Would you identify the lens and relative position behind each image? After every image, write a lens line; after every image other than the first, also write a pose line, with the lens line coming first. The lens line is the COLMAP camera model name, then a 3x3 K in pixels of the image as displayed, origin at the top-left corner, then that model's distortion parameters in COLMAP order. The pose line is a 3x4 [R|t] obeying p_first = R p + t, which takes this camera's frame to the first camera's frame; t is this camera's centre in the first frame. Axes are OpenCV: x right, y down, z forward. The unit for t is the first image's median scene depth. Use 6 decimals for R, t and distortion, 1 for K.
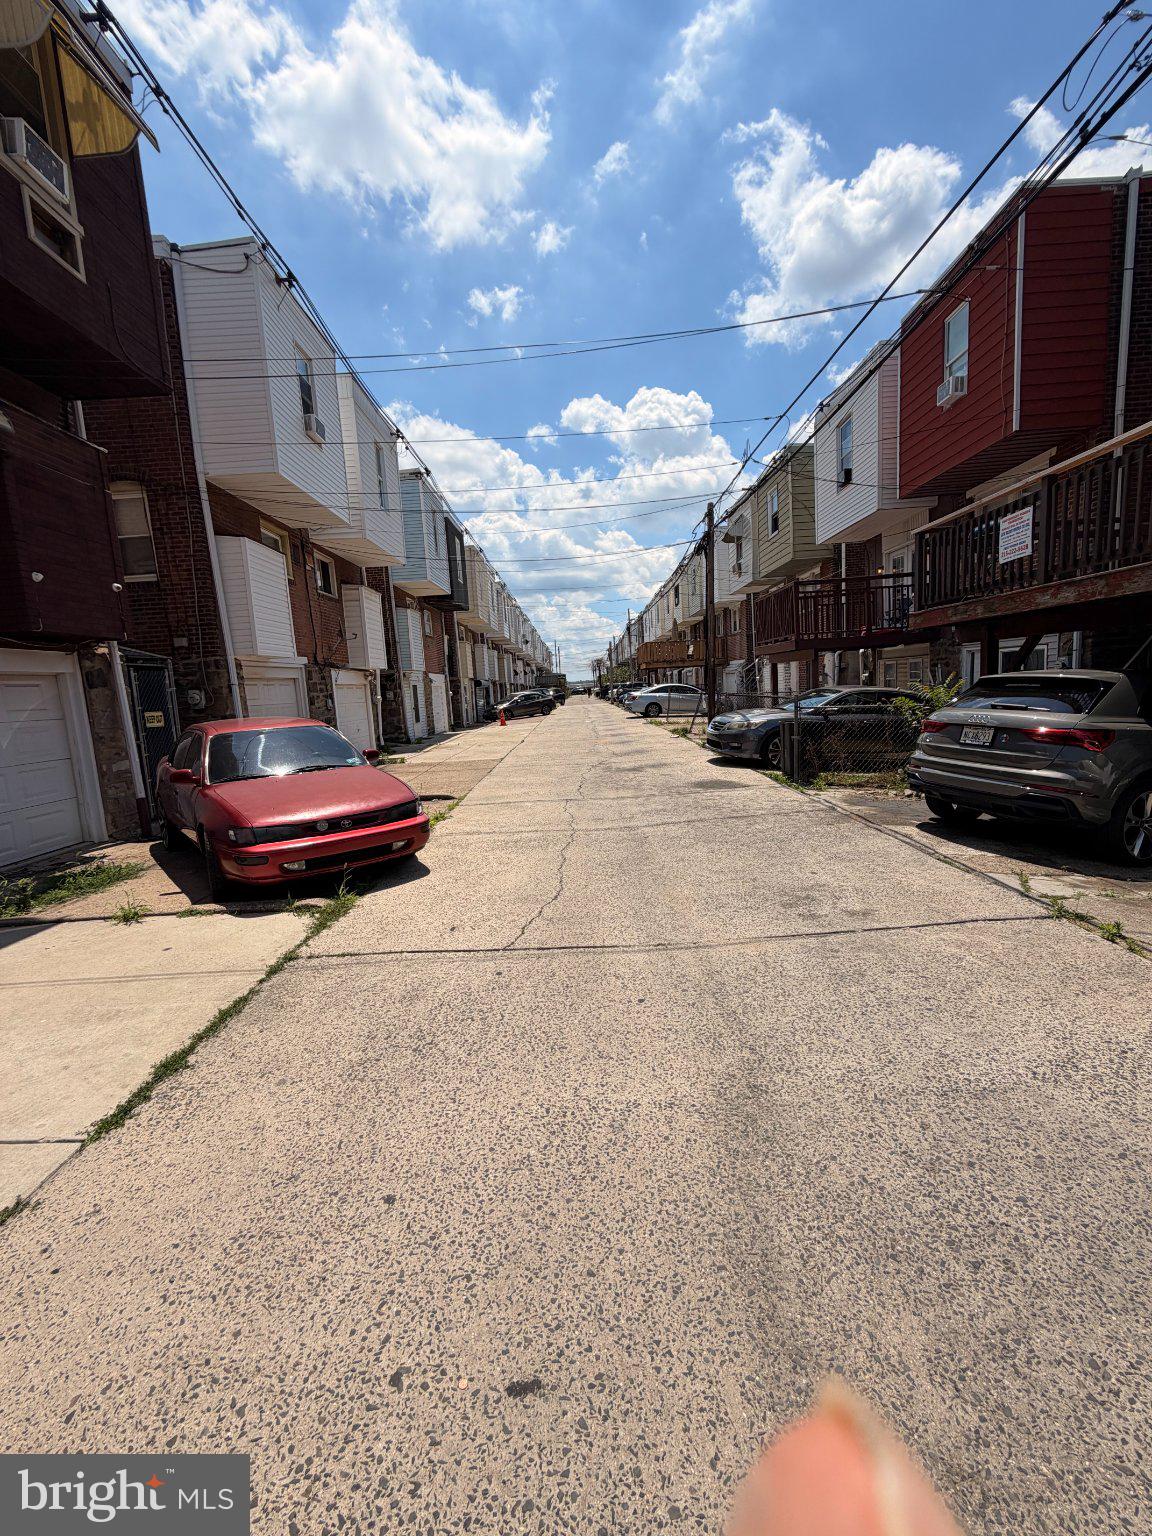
lens RADIAL K [[612.9, 0, 576.2], [0, 612.9, 761.7], [0, 0, 1]] dist [-0.000393, 0.000054]
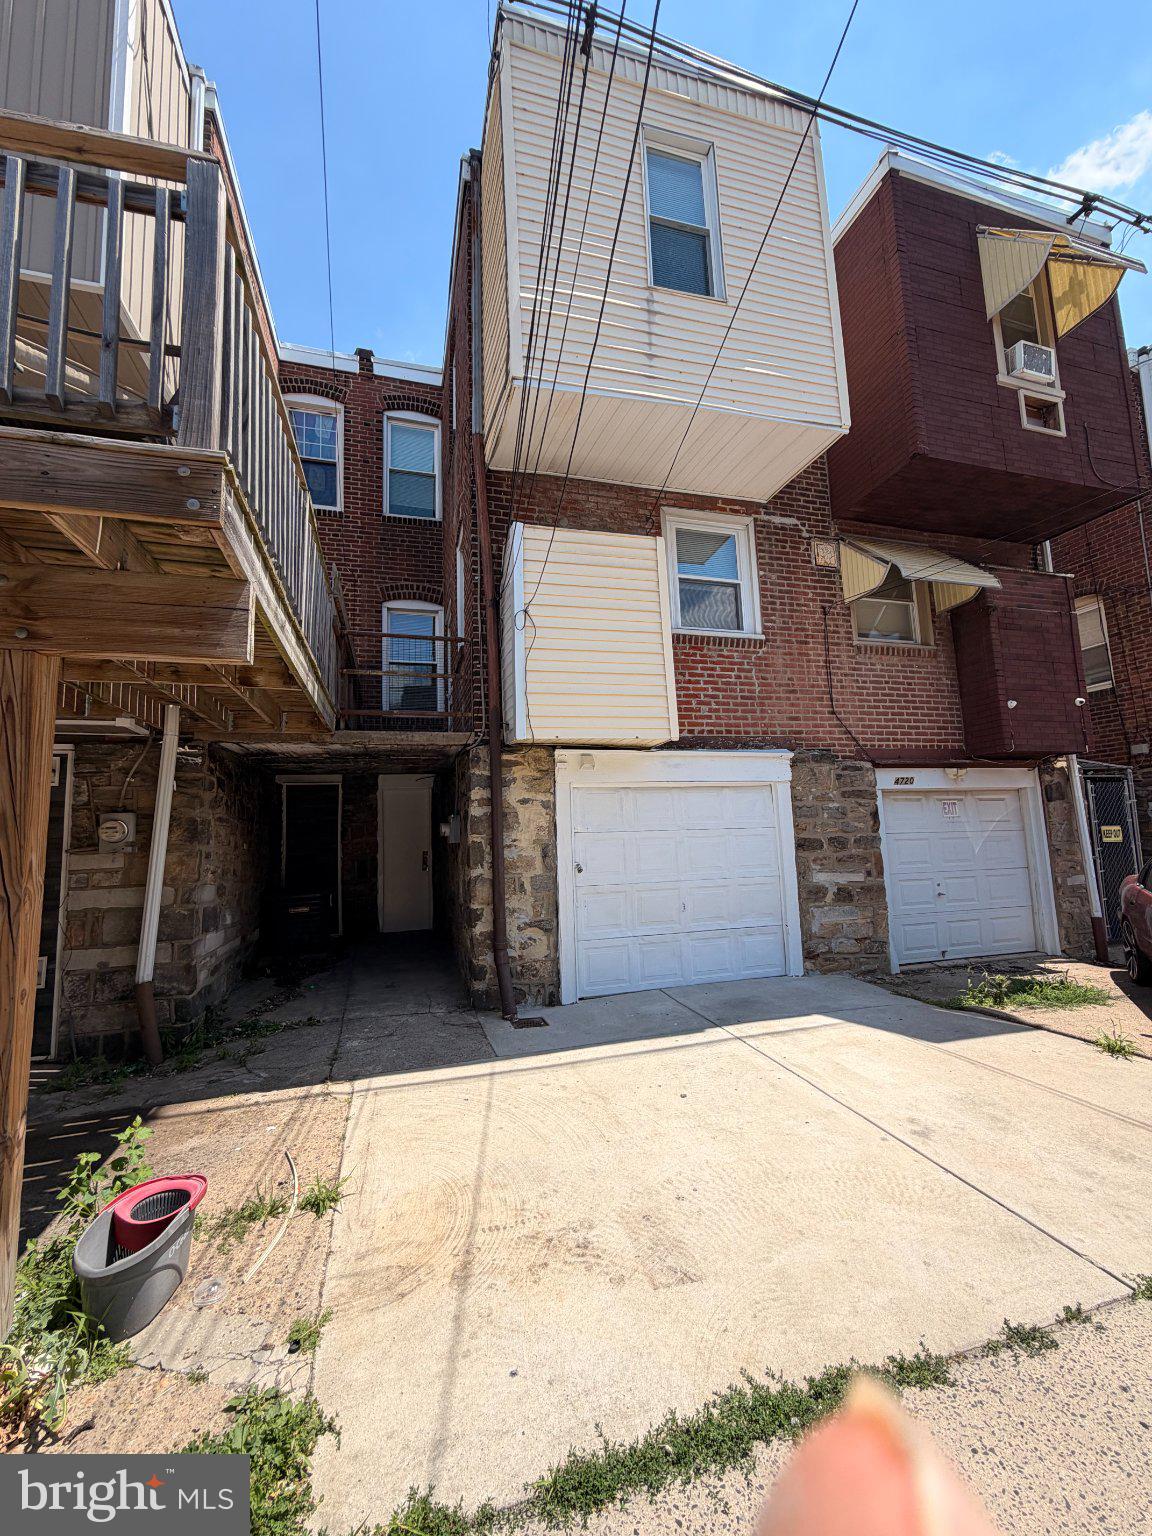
lens RADIAL K [[612.9, 0, 578.3], [0, 612.9, 761.7], [0, 0, 1]] dist [-0.000393, 0.000054]
pose [[0.289089, -0.064657, -0.955116, -0.039063], [-0.105560, 0.989479, -0.098934, 0.000283], [0.951464, 0.129423, 0.279223, -0.069567]]
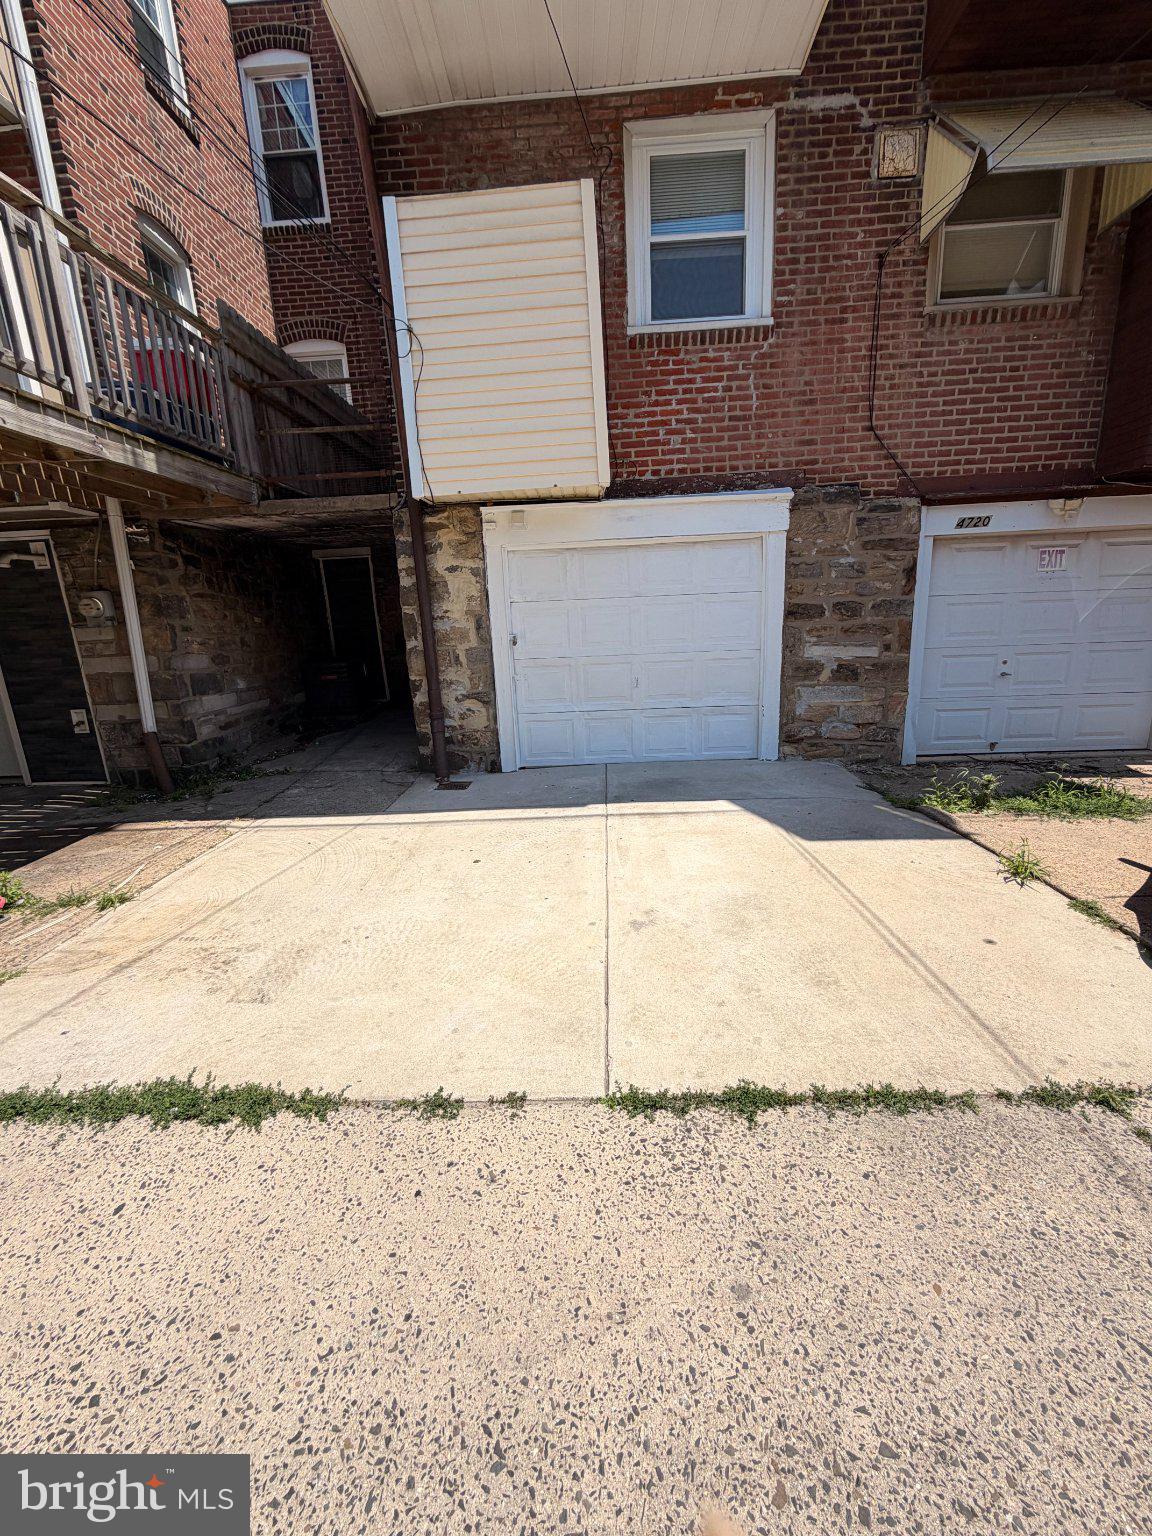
lens RADIAL K [[612.9, 0, 577.7], [0, 612.9, 763.5], [0, 0, 1]] dist [-0.000393, 0.000054]
pose [[-0.021766, 0.296245, -0.954864, -0.039914], [-0.079373, 0.951564, 0.297030, -0.036445], [0.996607, 0.082256, 0.002802, 0.356756]]
